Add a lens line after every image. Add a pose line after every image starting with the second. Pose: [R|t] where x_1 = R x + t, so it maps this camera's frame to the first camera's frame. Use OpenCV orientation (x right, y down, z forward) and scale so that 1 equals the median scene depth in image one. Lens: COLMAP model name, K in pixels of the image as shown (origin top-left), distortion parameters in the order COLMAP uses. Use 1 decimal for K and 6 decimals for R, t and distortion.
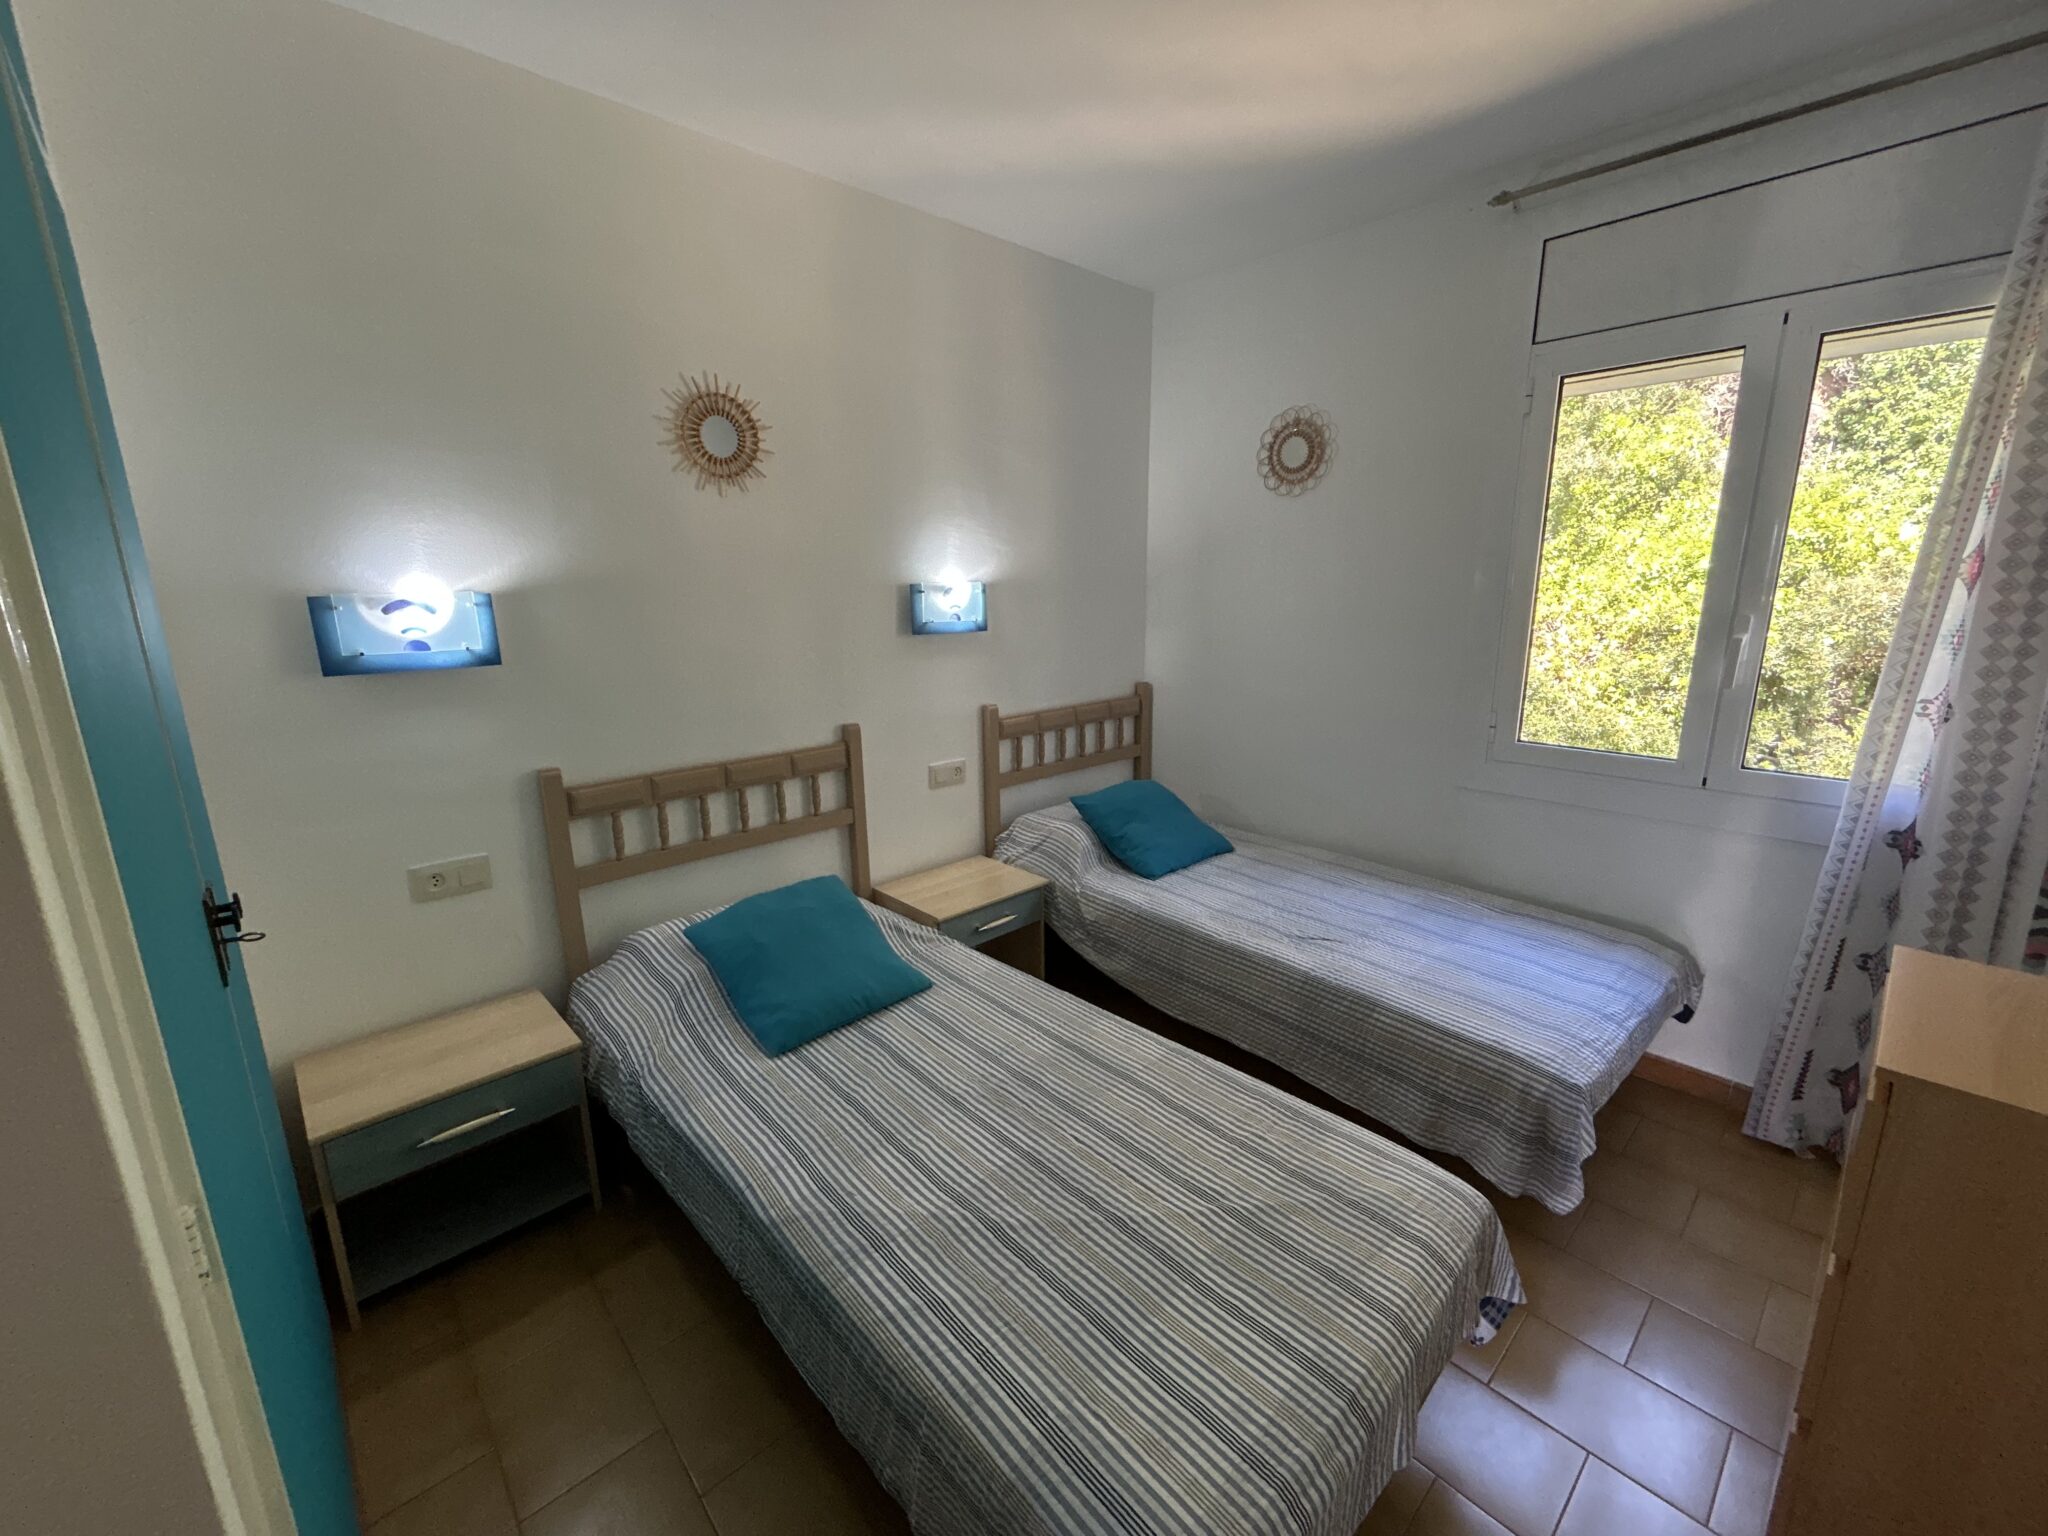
lens RADIAL K [[835.2, 0, 1025.1], [0, 835.2, 760.6], [0, 0, 1]] dist [0.001930, 0.000472]
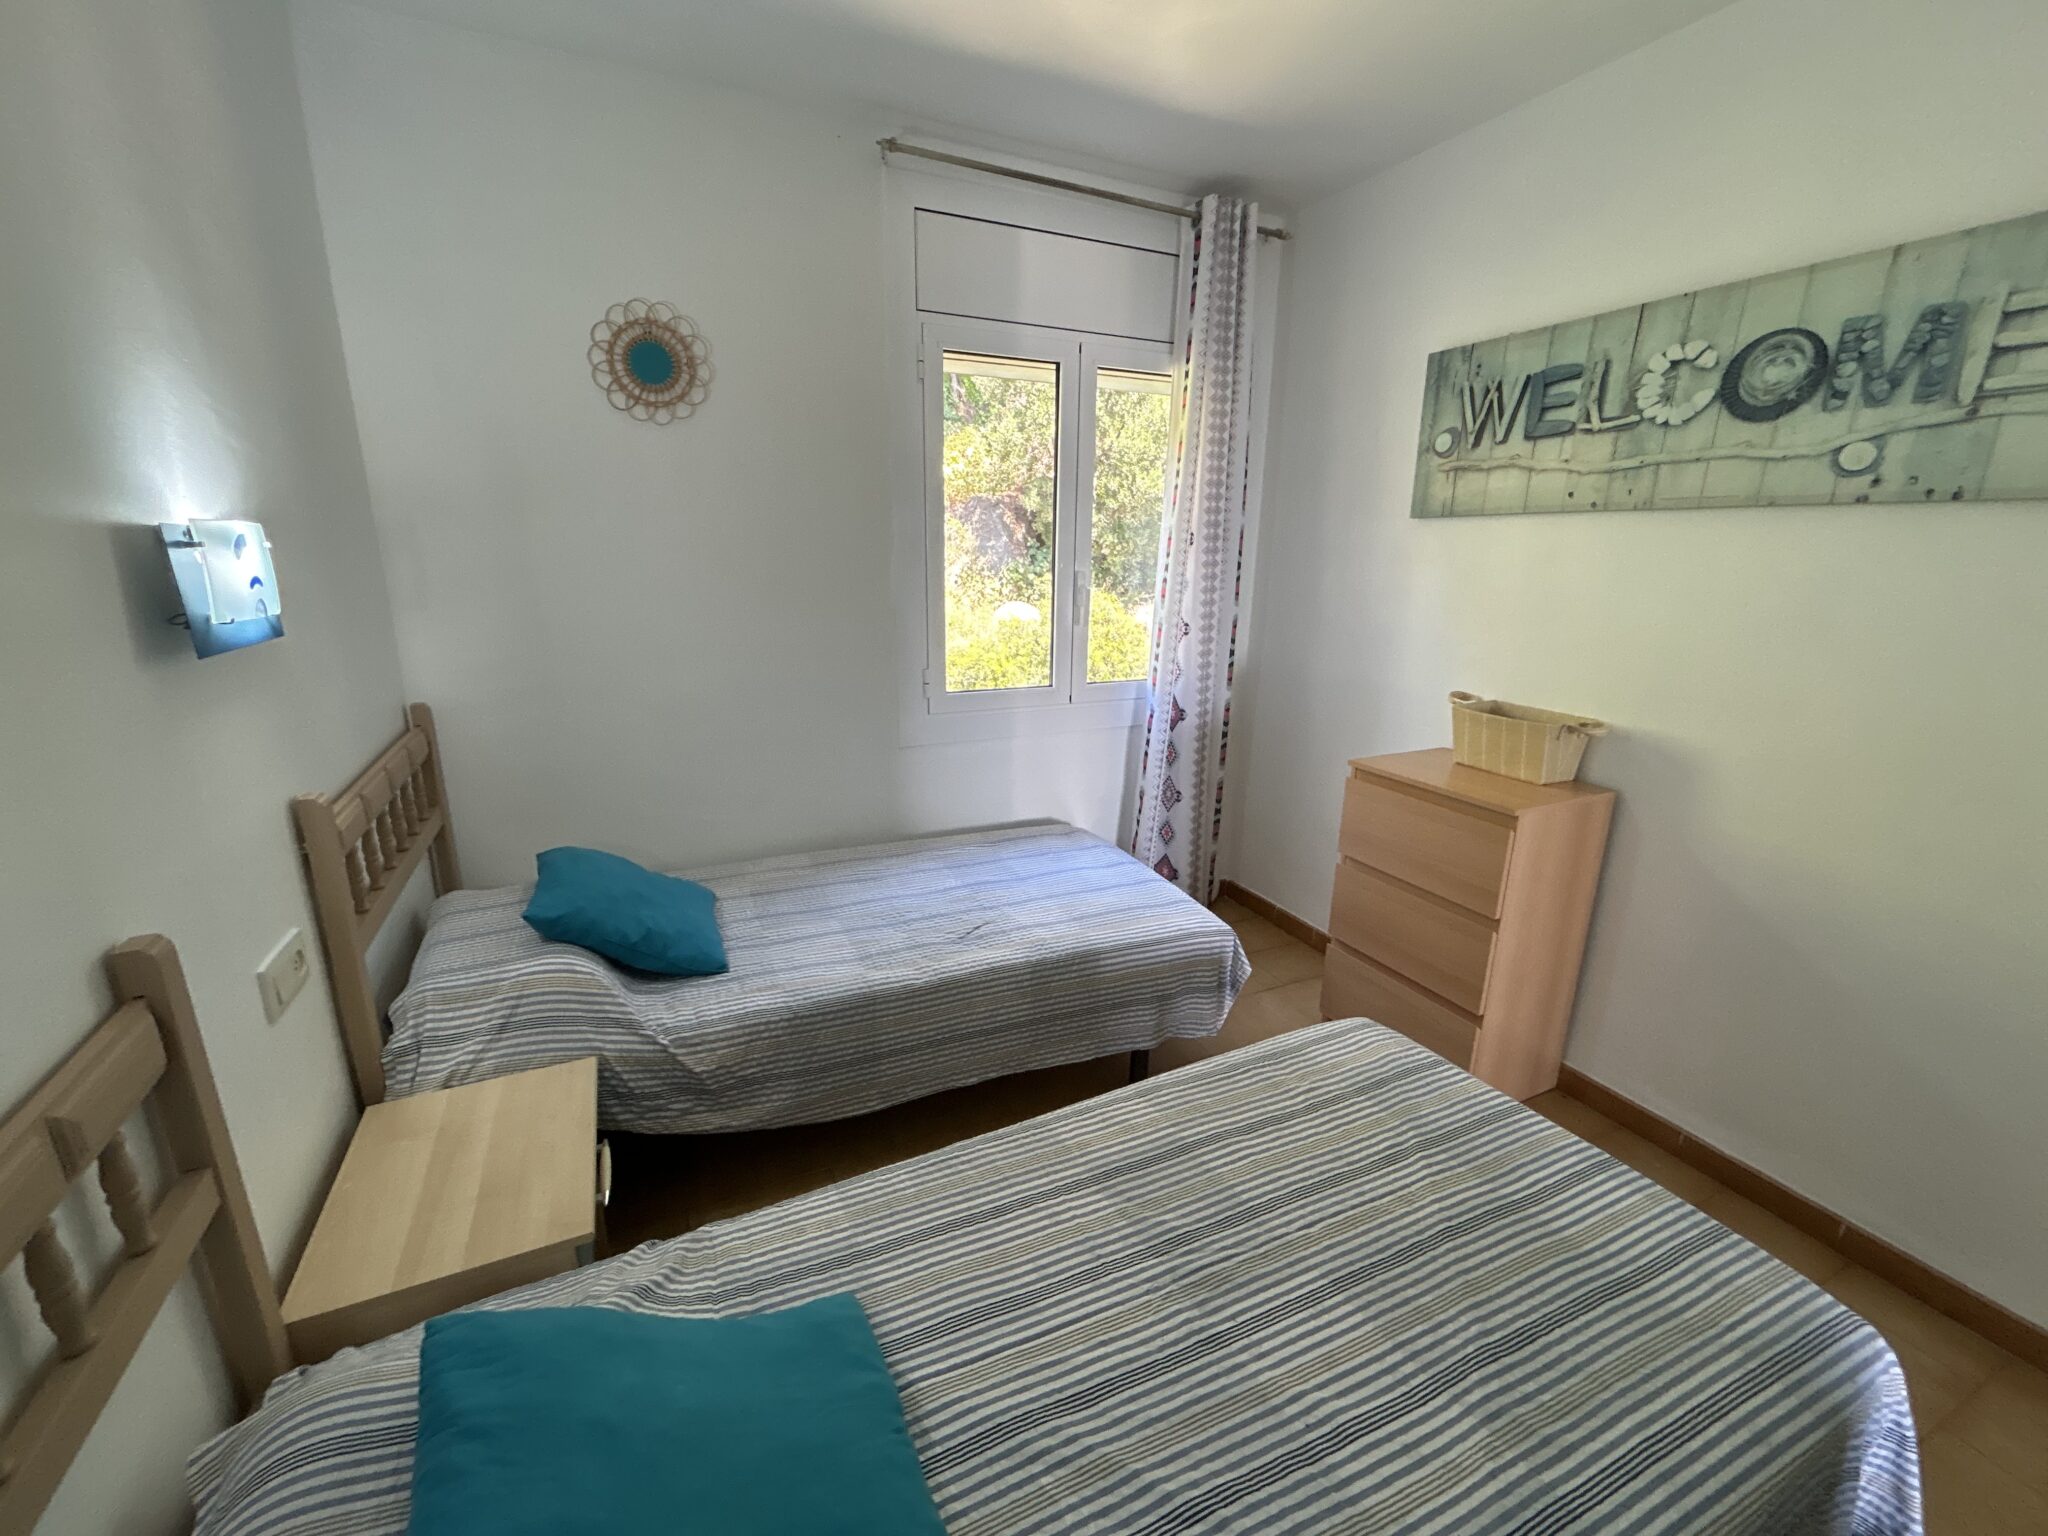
lens RADIAL K [[835.2, 0, 1018.6], [0, 835.2, 762.1], [0, 0, 1]] dist [0.001930, 0.000472]
pose [[0.302192, -0.227484, 0.925706, -0.400550], [0.188834, 0.966149, 0.175779, -0.107511], [-0.934356, 0.121685, 0.334919, 0.555159]]
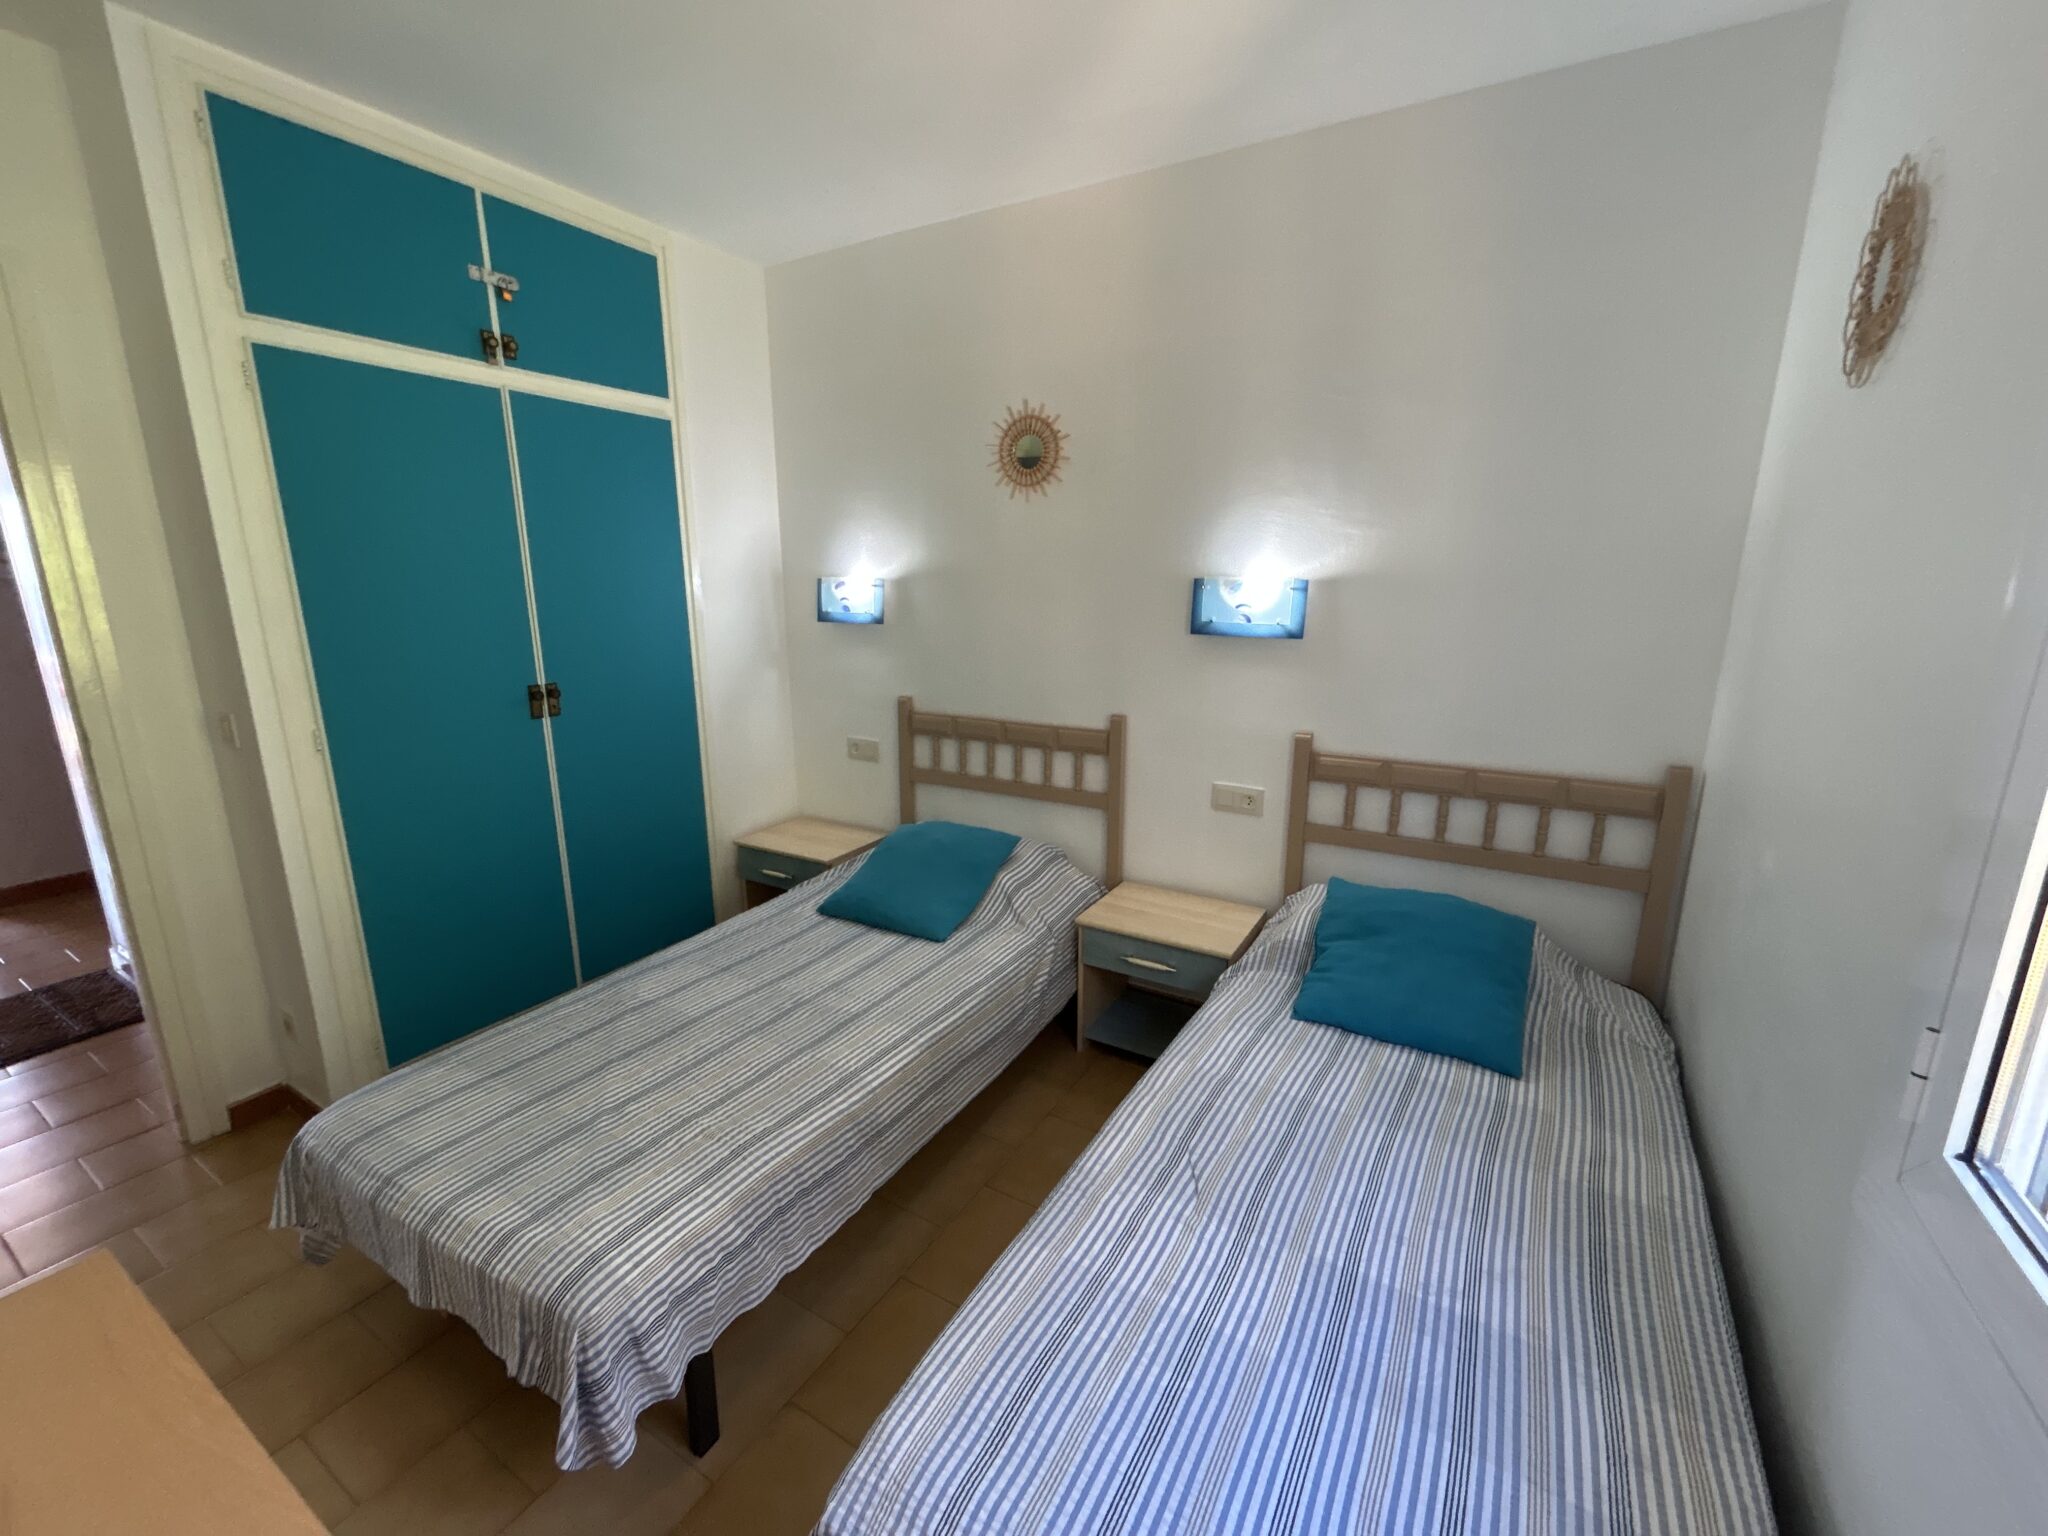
lens RADIAL K [[835.2, 0, 1023.1], [0, 835.2, 767.6], [0, 0, 1]] dist [0.001930, 0.000472]
pose [[0.287876, 0.231916, -0.929162, 0.729706], [-0.206049, 0.962511, 0.176400, -0.139587], [0.935238, 0.140672, 0.324870, 0.576129]]
